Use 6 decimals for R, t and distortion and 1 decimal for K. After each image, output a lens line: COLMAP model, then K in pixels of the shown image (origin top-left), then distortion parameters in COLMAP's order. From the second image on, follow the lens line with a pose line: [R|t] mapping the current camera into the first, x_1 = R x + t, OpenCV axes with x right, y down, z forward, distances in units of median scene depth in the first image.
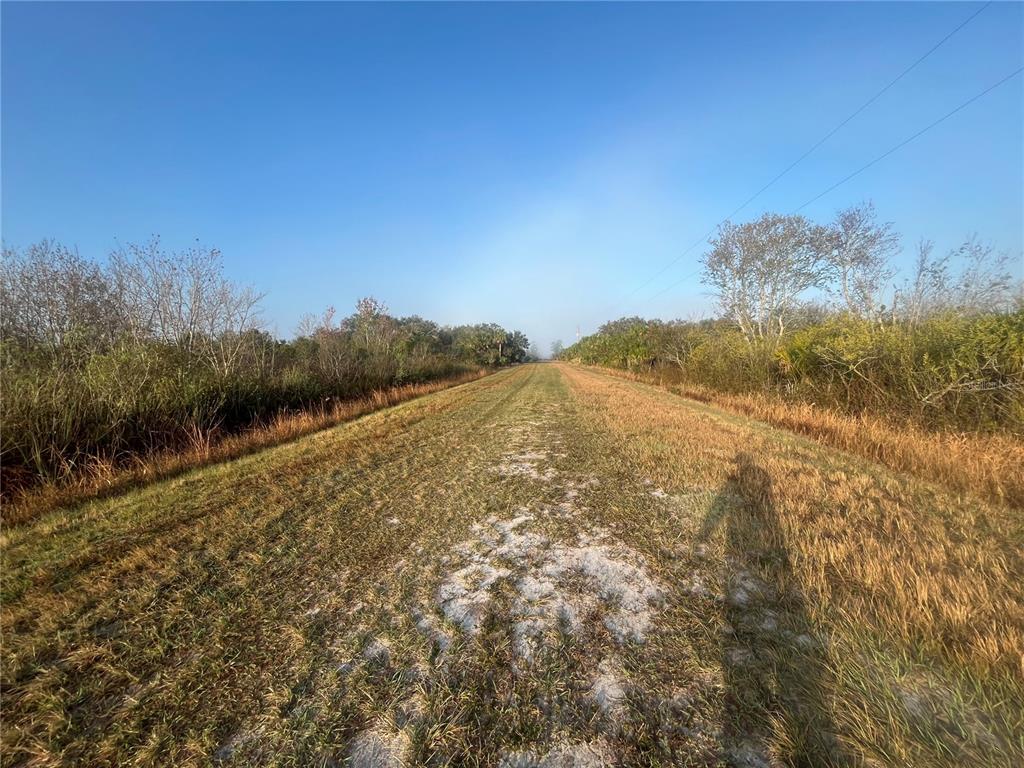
lens RADIAL K [[411.3, 0, 511.6], [0, 411.3, 381.1], [0, 0, 1]] dist [0.000058, -0.000234]
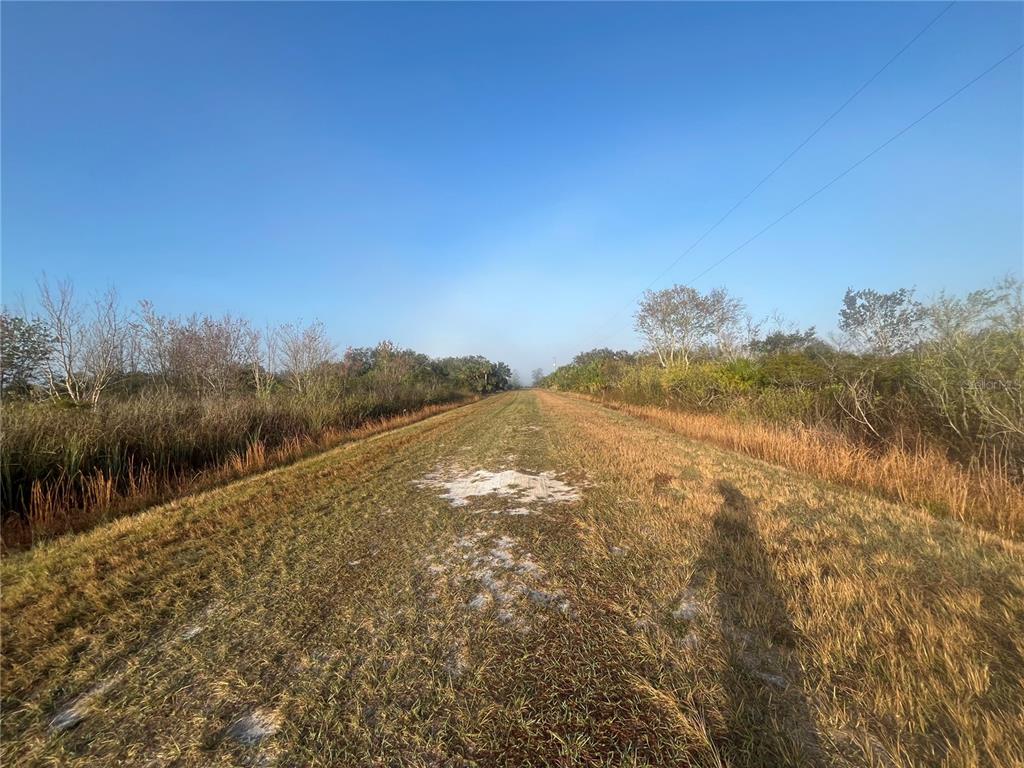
lens RADIAL K [[411.3, 0, 511.6], [0, 411.3, 381.1], [0, 0, 1]] dist [0.000058, -0.000234]
pose [[0.998933, -0.011413, 0.044760, -0.047678], [0.014423, 0.997614, -0.067522, 0.039782], [-0.043883, 0.068096, 0.996713, -0.725956]]
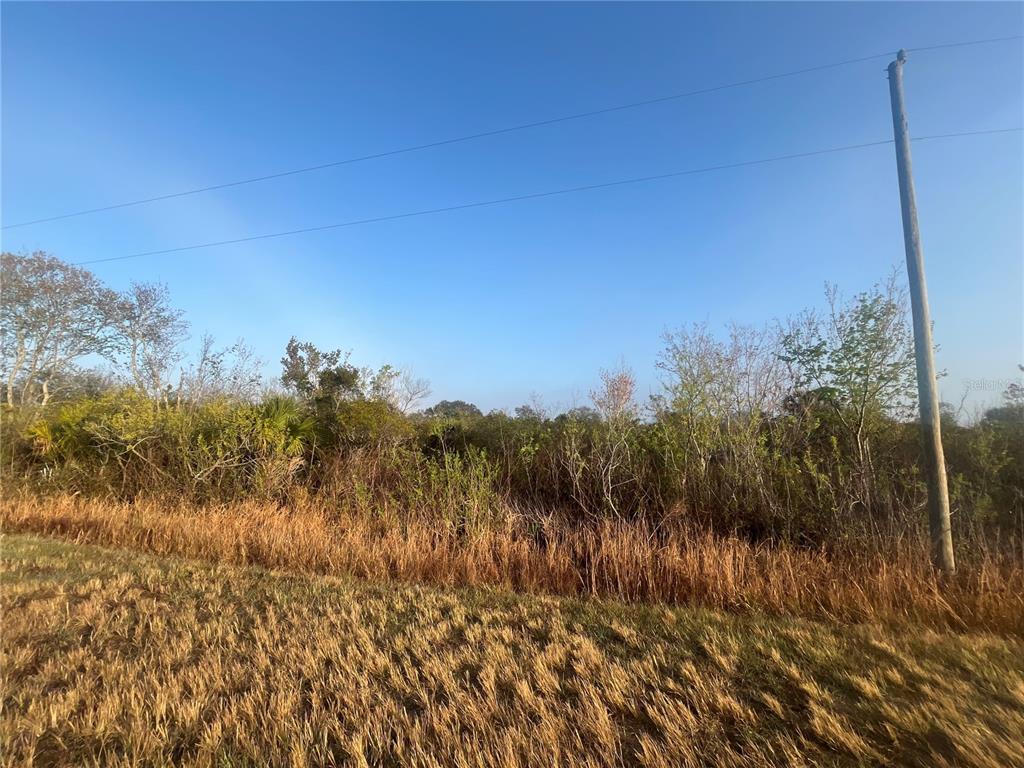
lens RADIAL K [[411.3, 0, 511.6], [0, 411.3, 381.1], [0, 0, 1]] dist [0.000058, -0.000234]
pose [[0.143920, 0.139814, 0.979663, 0.007625], [0.043537, 0.988116, -0.147416, -0.003199], [-0.988631, 0.063868, 0.136122, 0.003328]]
